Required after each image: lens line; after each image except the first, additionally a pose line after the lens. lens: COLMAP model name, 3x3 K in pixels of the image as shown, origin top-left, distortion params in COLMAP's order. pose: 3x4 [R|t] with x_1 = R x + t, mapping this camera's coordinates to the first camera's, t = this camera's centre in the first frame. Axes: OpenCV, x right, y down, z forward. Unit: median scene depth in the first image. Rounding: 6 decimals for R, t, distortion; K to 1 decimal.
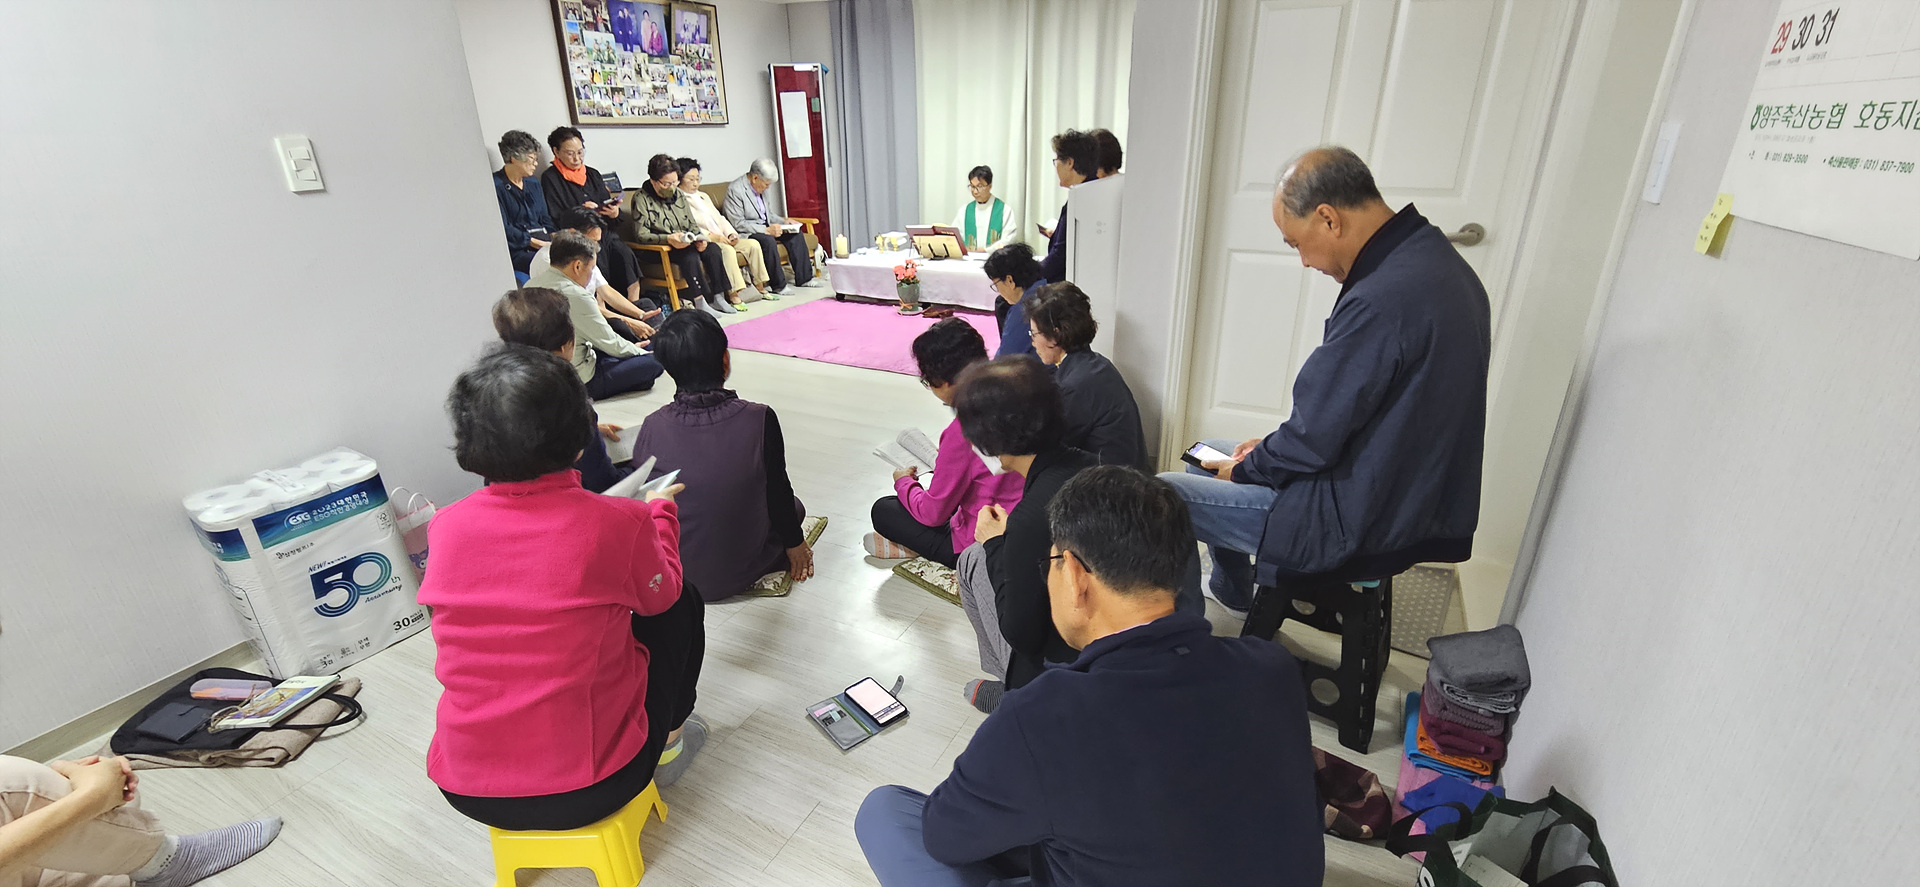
lens RADIAL K [[770.6, 0, 949.5], [0, 770.6, 435.9], [0, 0, 1]] dist [0.000656, 0.000729]
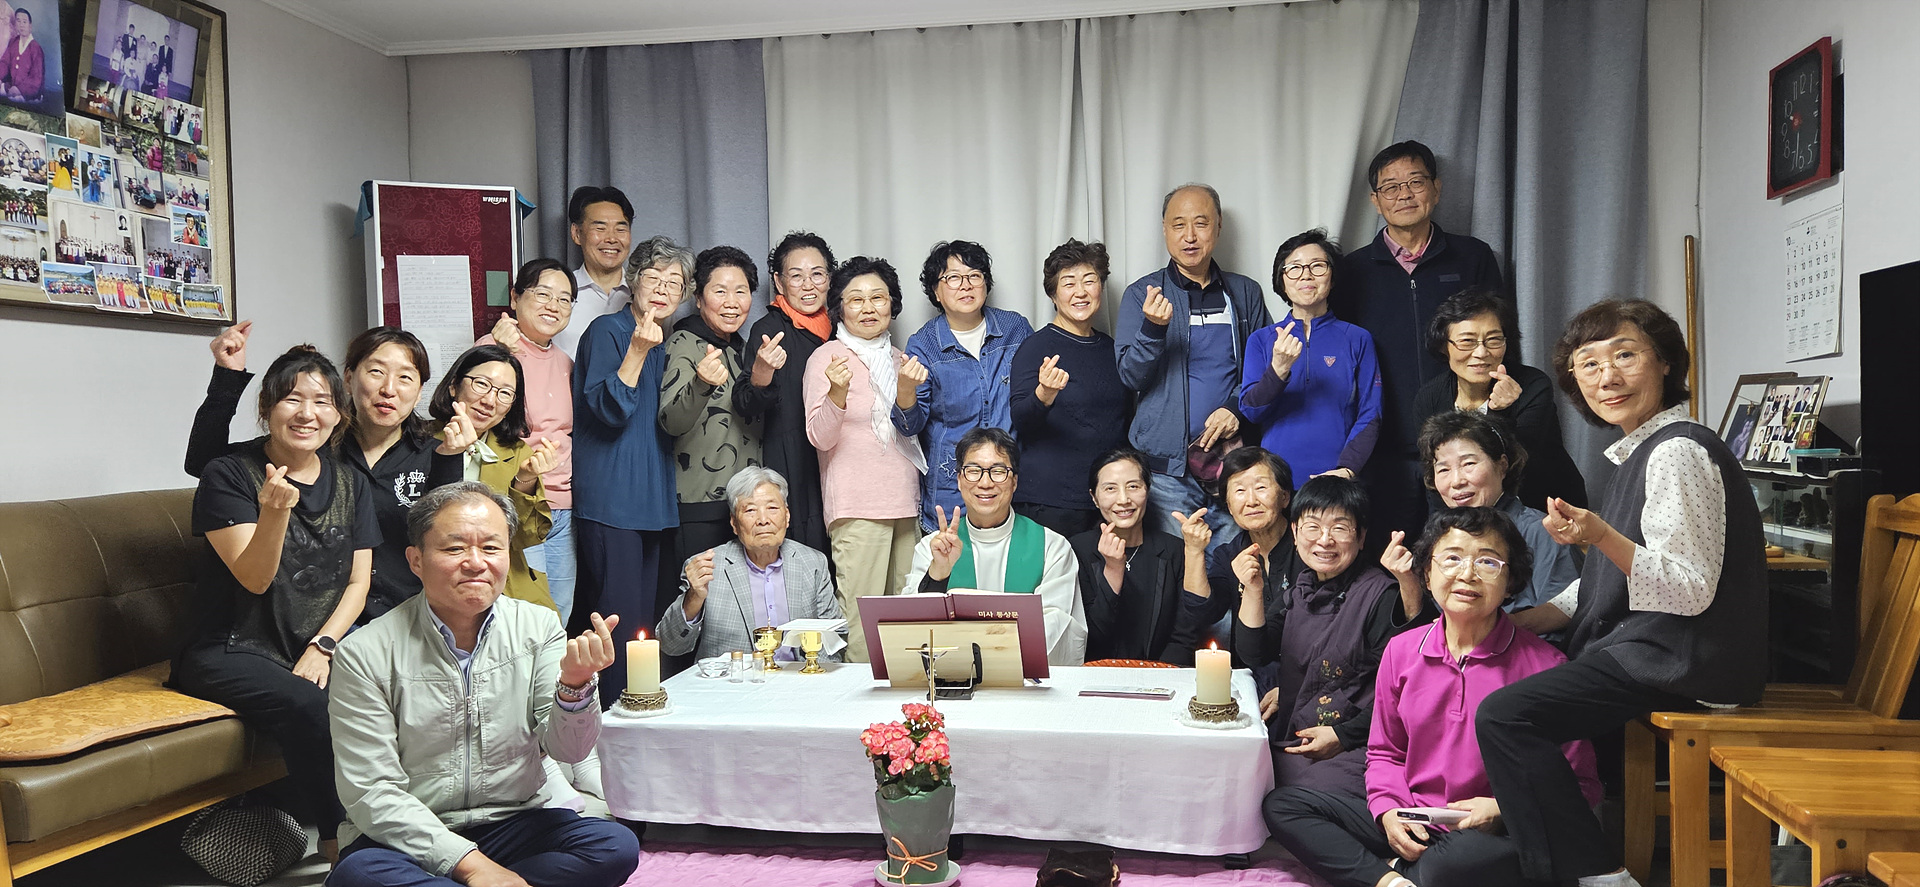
lens RADIAL K [[1377.3, 0, 944.0], [0, 1377.3, 458.8], [0, 0, 1]] dist [0.040214, -0.002368]
pose [[0.959670, -0.010302, 0.280941, -0.177123], [0.106720, 0.937874, -0.330156, -0.125757], [-0.260086, 0.346823, 0.901149, 0.427988]]
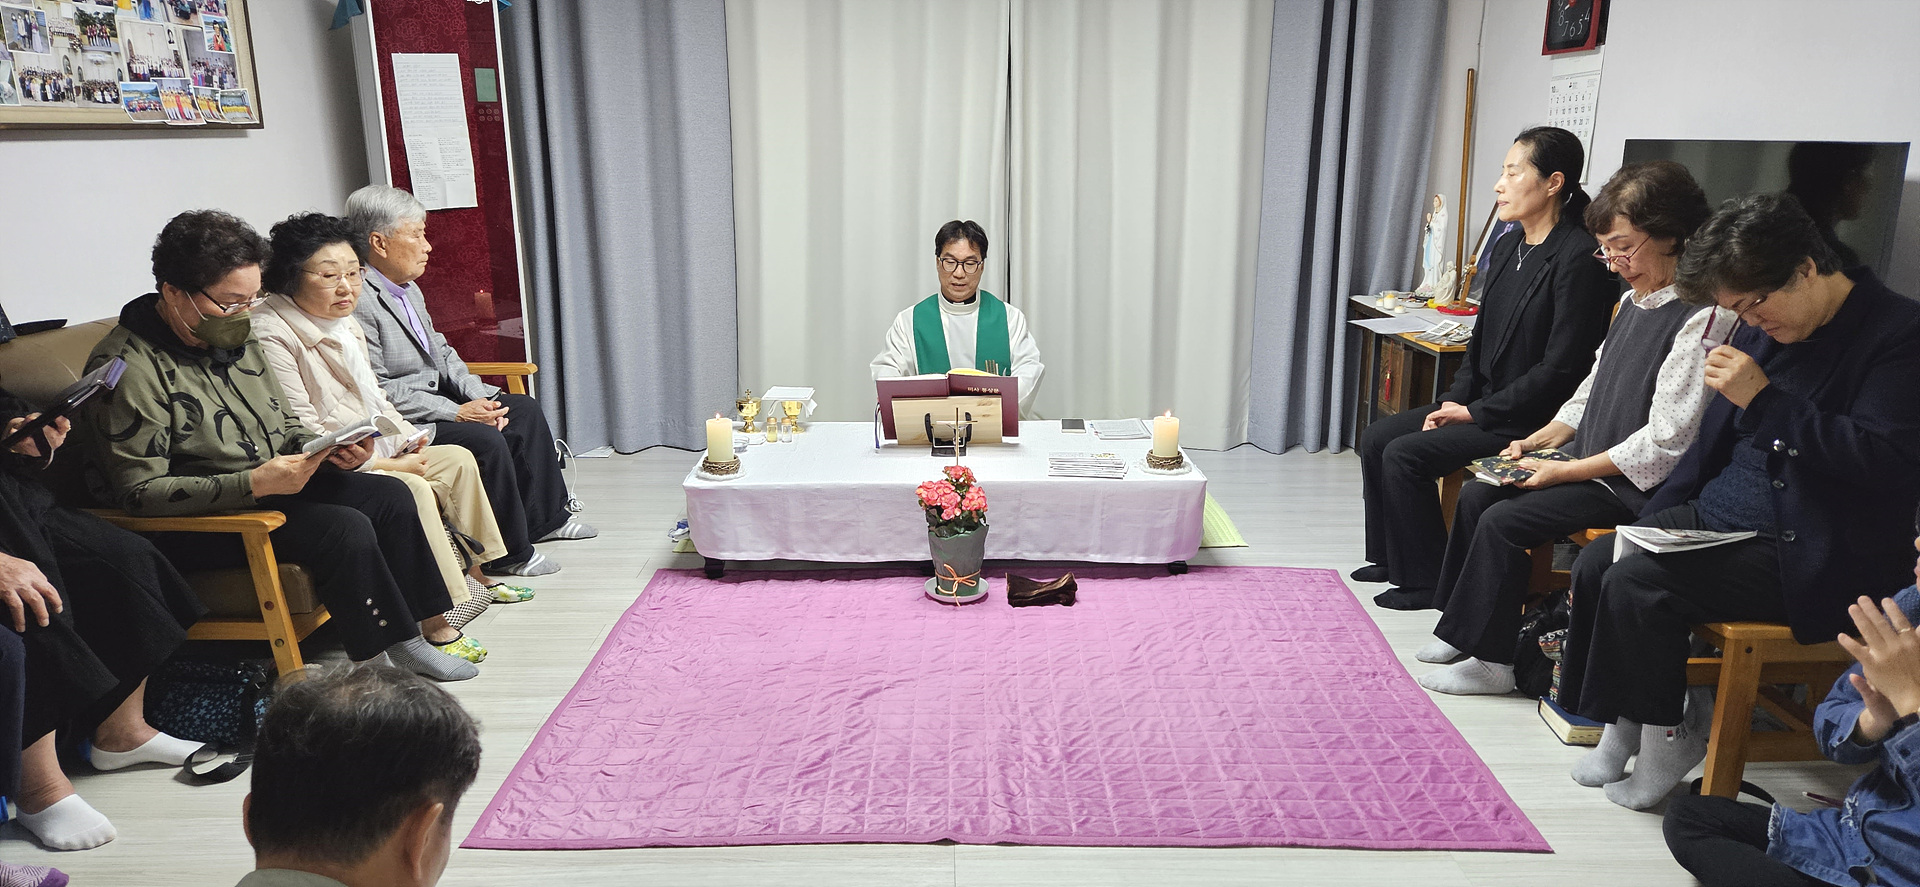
lens RADIAL K [[1262.3, 0, 979.5], [0, 1262.3, 441.9], [0, 0, 1]] dist [0.054689, -0.006358]
pose [[0.879224, -0.101806, 0.465403, -0.318277], [0.164112, 0.981831, -0.095263, -0.160810], [-0.447249, 0.160136, 0.879957, 0.373412]]
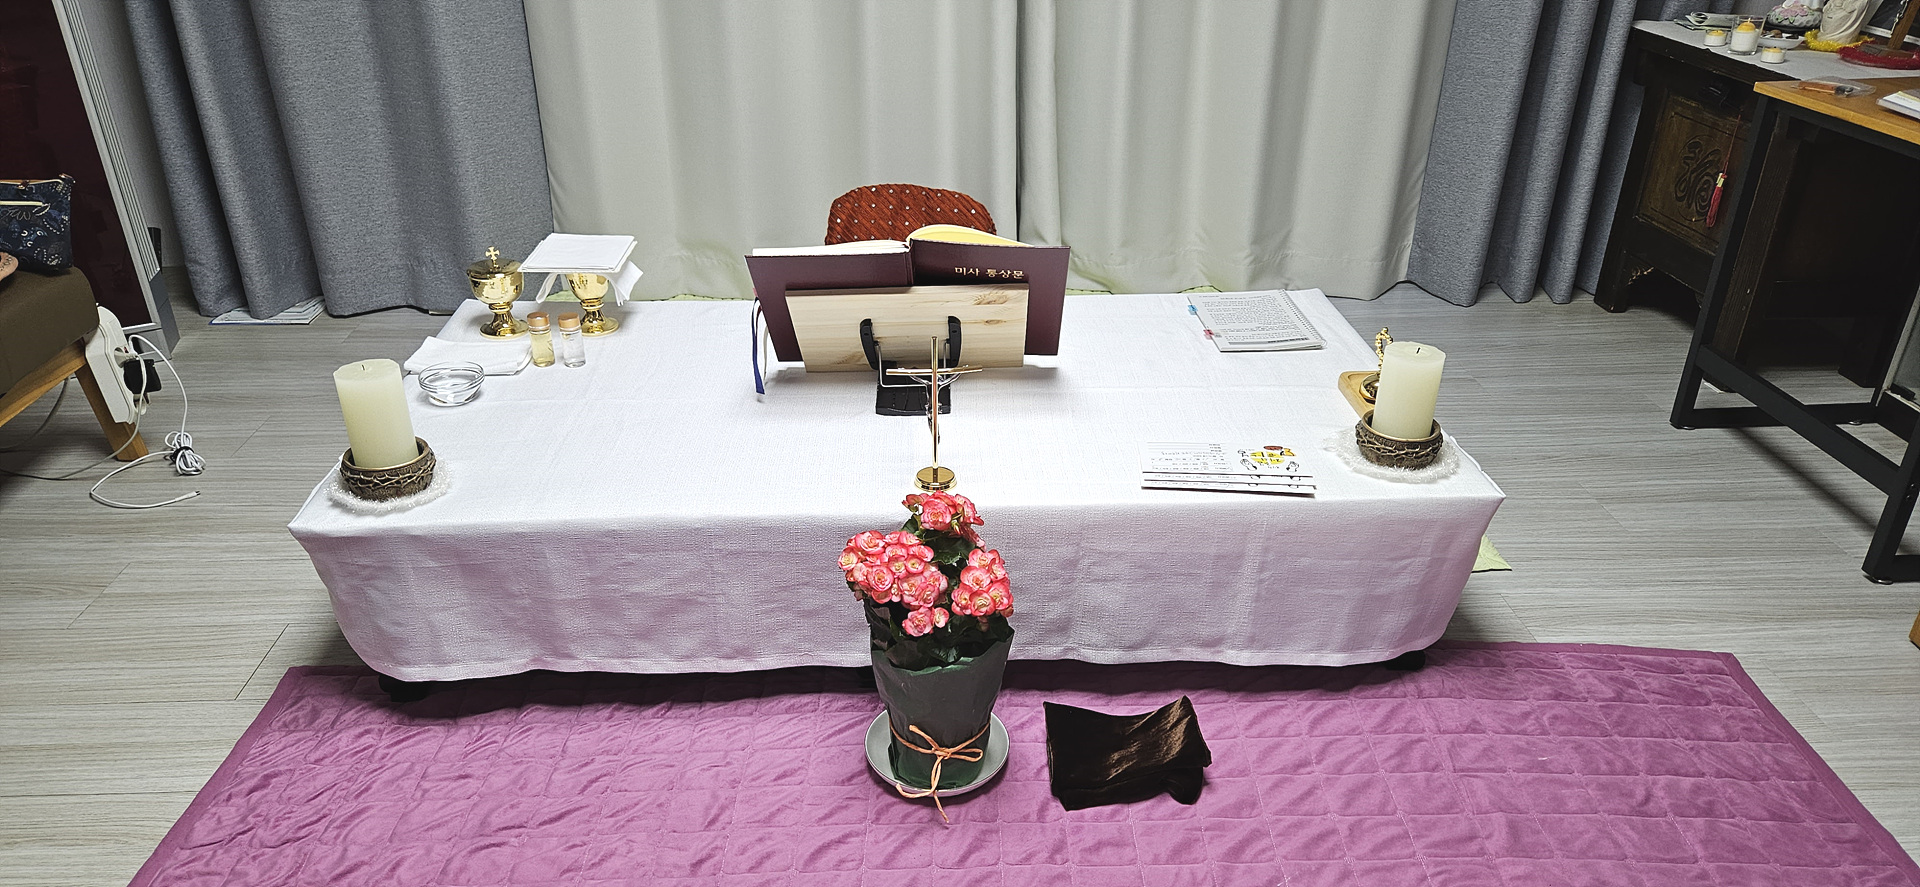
lens RADIAL K [[1262.3, 0, 955.1], [0, 1262.3, 442.9], [0, 0, 1]] dist [0.054689, -0.006358]
pose [[0.868767, -0.211930, 0.447582, -0.154124], [0.168999, 0.976423, 0.134305, -0.252853], [-0.465492, -0.041039, 0.884100, 0.689958]]
